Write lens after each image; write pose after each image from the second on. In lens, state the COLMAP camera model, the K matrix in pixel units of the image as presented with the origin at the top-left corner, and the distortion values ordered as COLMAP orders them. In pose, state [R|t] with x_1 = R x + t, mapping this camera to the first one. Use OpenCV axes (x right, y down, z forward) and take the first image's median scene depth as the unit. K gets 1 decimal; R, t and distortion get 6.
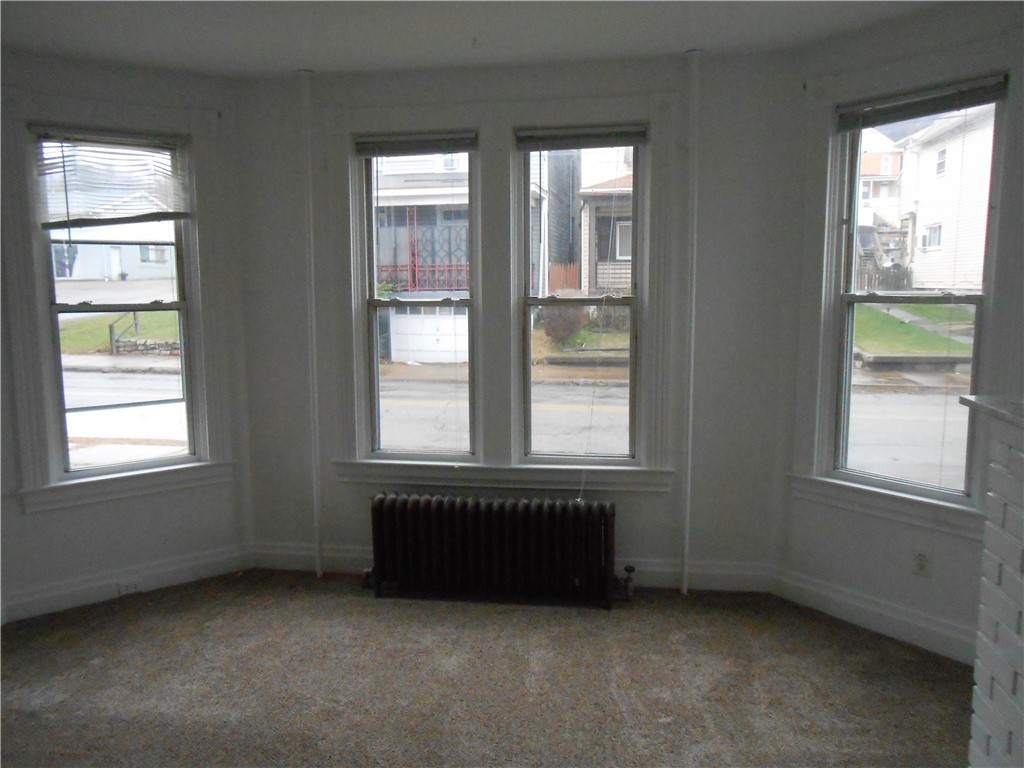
lens RADIAL K [[811.0, 0, 516.9], [0, 811.0, 387.5], [0, 0, 1]] dist [-0.029962, 0.104316]
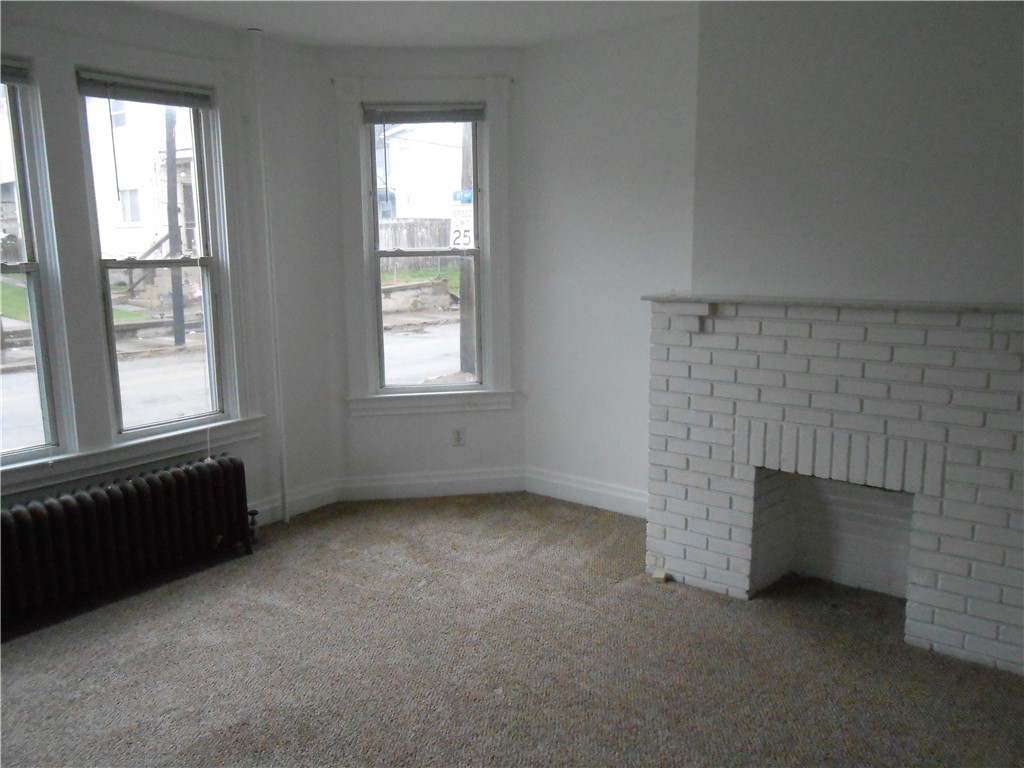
lens RADIAL K [[811.0, 0, 516.9], [0, 811.0, 387.5], [0, 0, 1]] dist [-0.029962, 0.104316]
pose [[0.493755, -0.156158, 0.855465, -0.627549], [0.126406, 0.986184, 0.107061, -0.010201], [-0.860365, 0.055274, 0.506672, 0.164174]]
